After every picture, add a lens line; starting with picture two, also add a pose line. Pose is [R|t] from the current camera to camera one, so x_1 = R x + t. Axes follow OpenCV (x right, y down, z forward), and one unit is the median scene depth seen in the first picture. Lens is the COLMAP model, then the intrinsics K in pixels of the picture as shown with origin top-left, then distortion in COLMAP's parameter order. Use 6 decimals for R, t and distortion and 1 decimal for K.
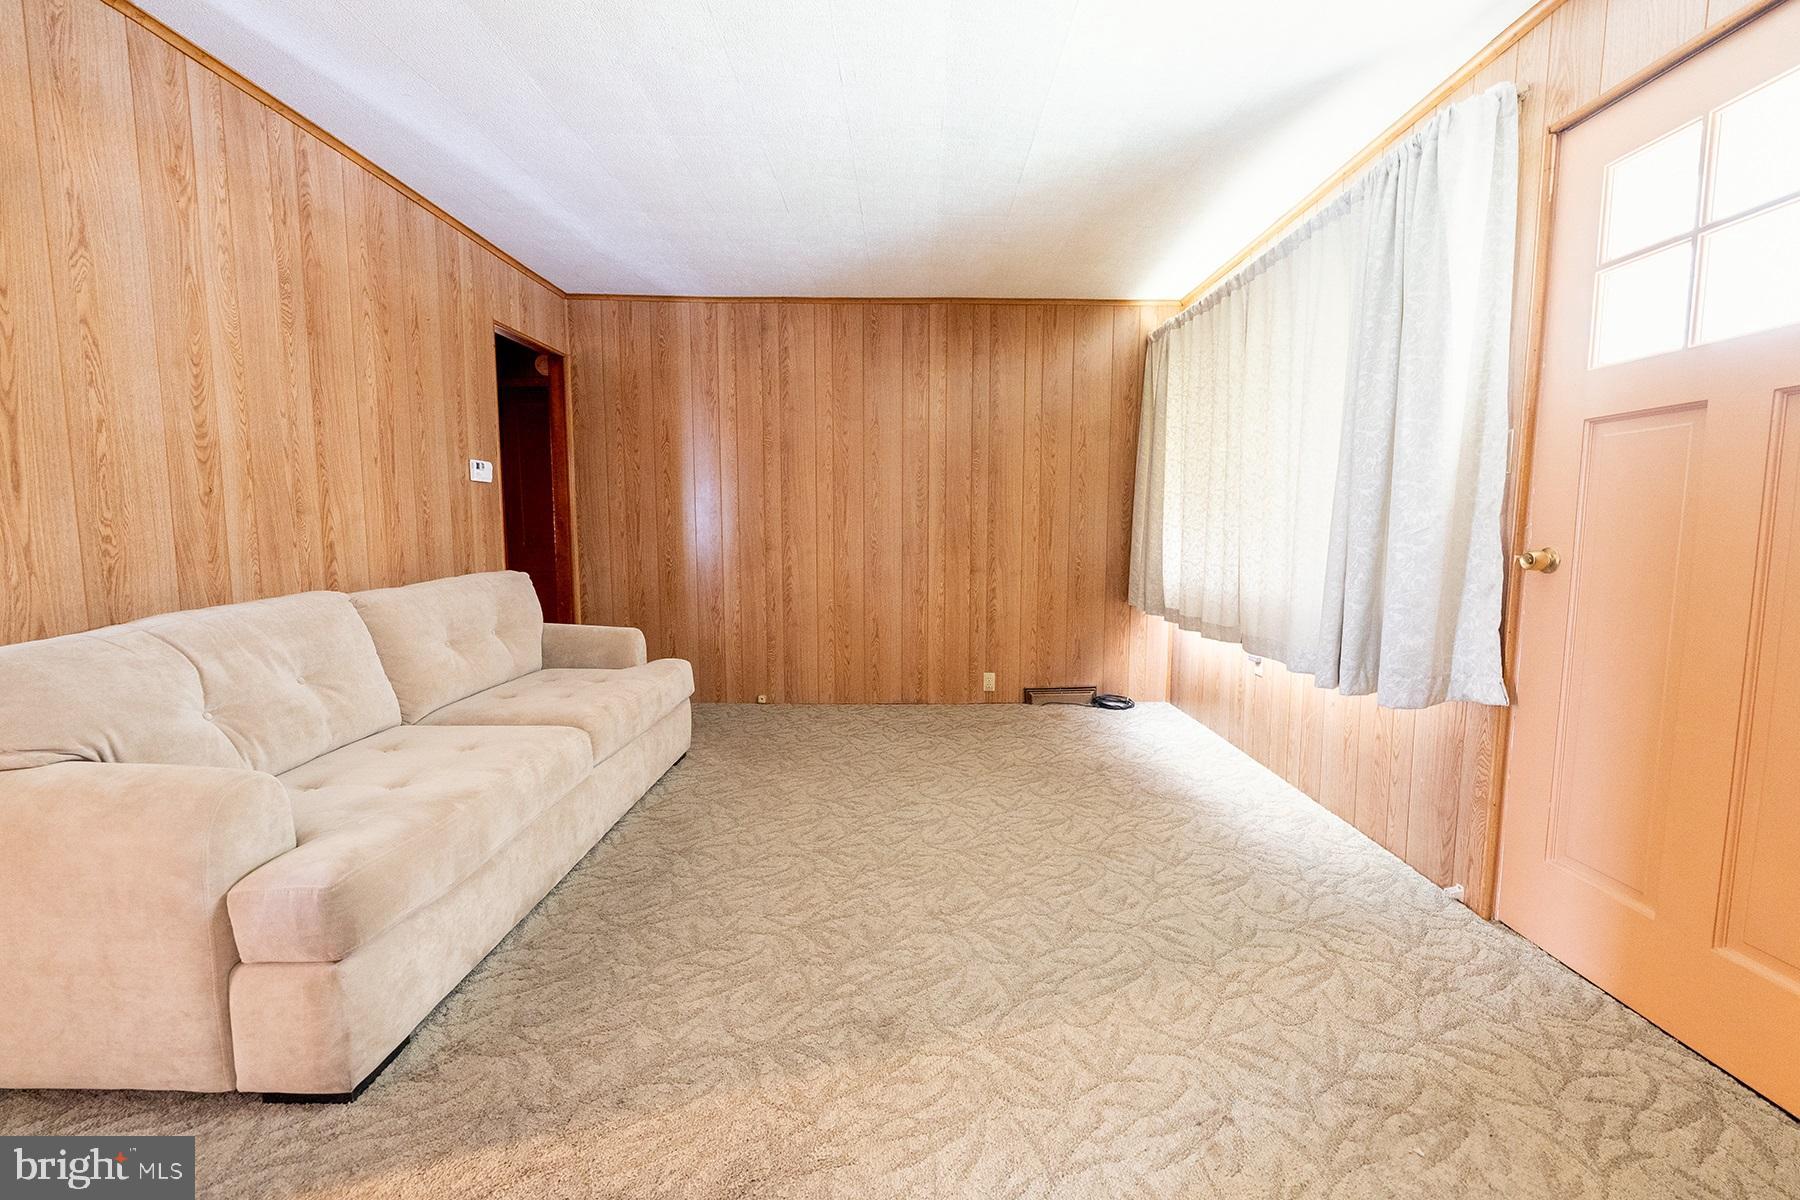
lens RADIAL K [[742.1, 0, 976.4], [0, 742.1, 590.9], [0, 0, 1]] dist [-0.004150, -0.000966]
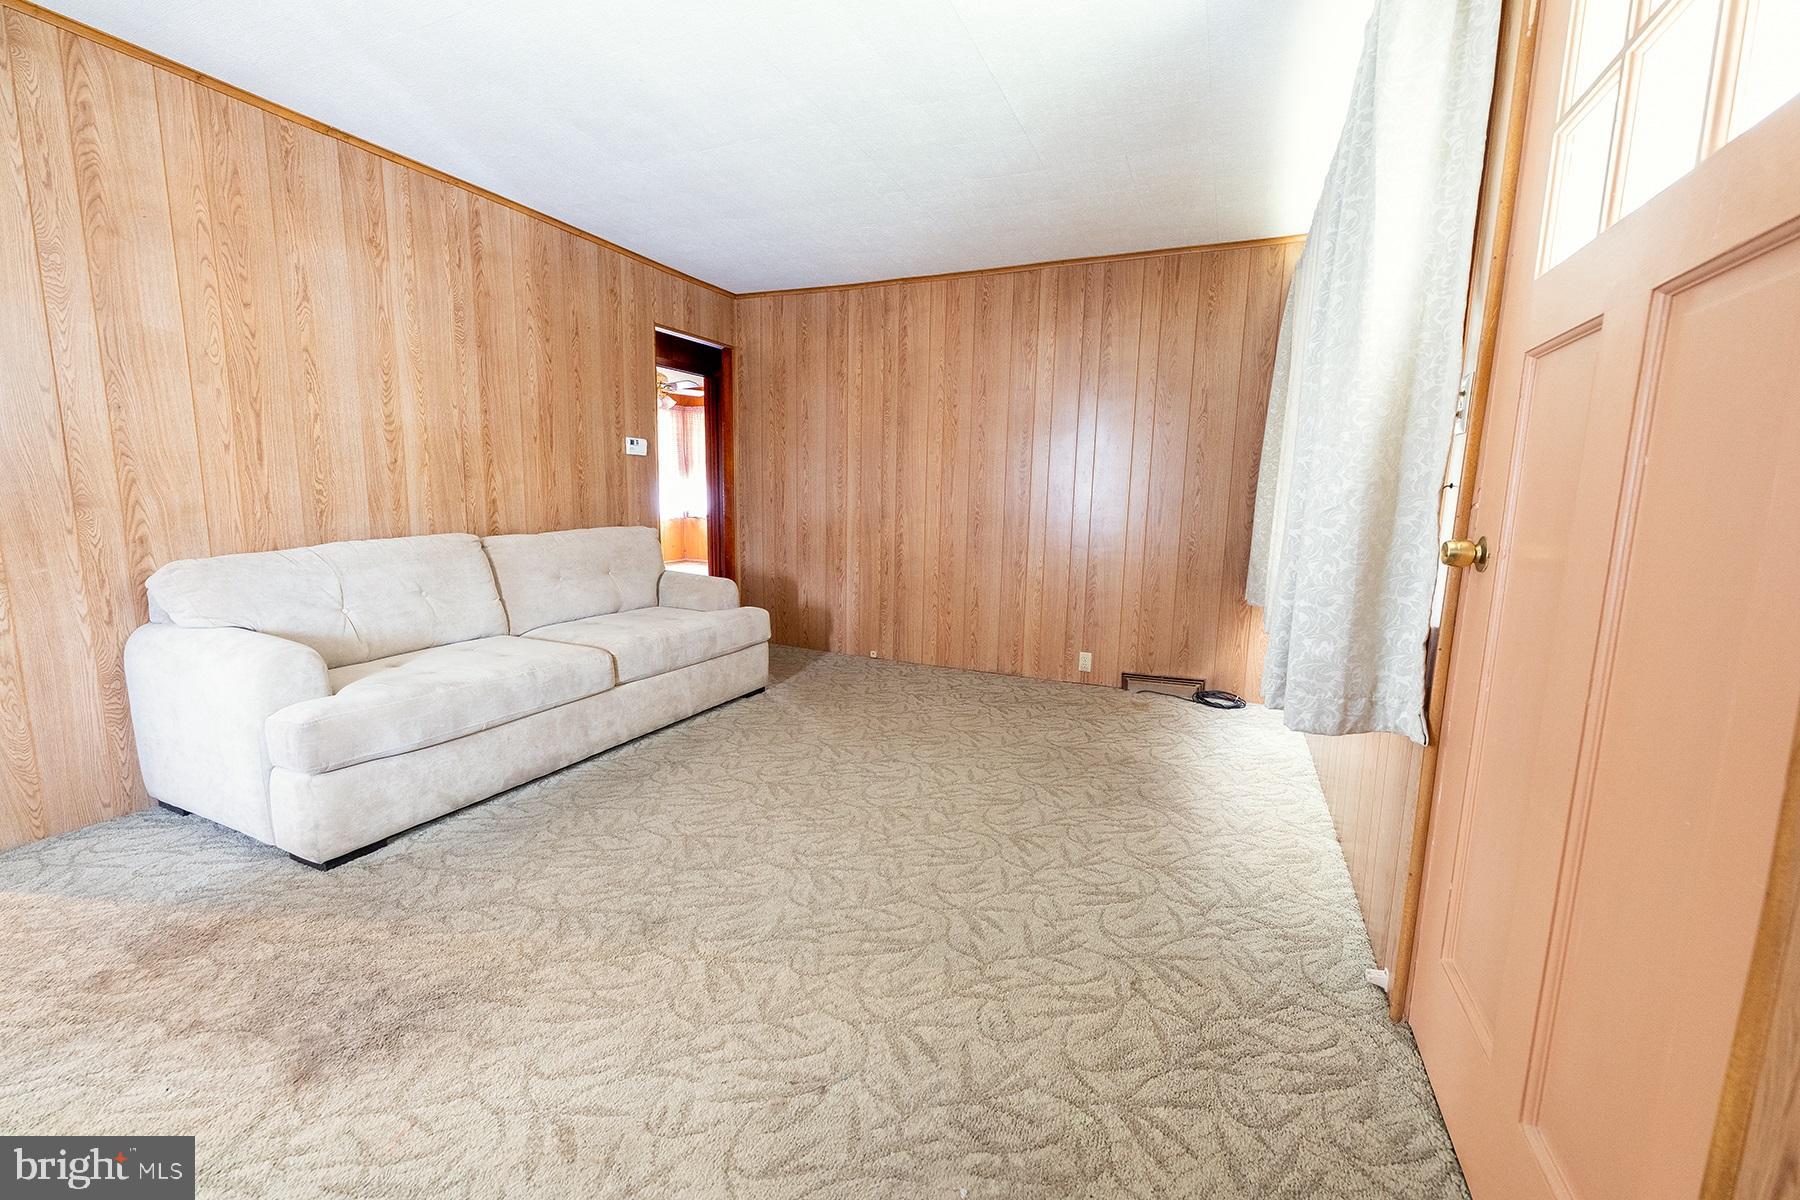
lens RADIAL K [[742.1, 0, 954.2], [0, 742.1, 598.4], [0, 0, 1]] dist [-0.004150, -0.000966]
pose [[0.905423, 0.074677, -0.417891, 0.452315], [-0.056561, 0.996850, 0.055588, -0.006219], [0.420726, -0.026694, 0.906795, 0.097422]]
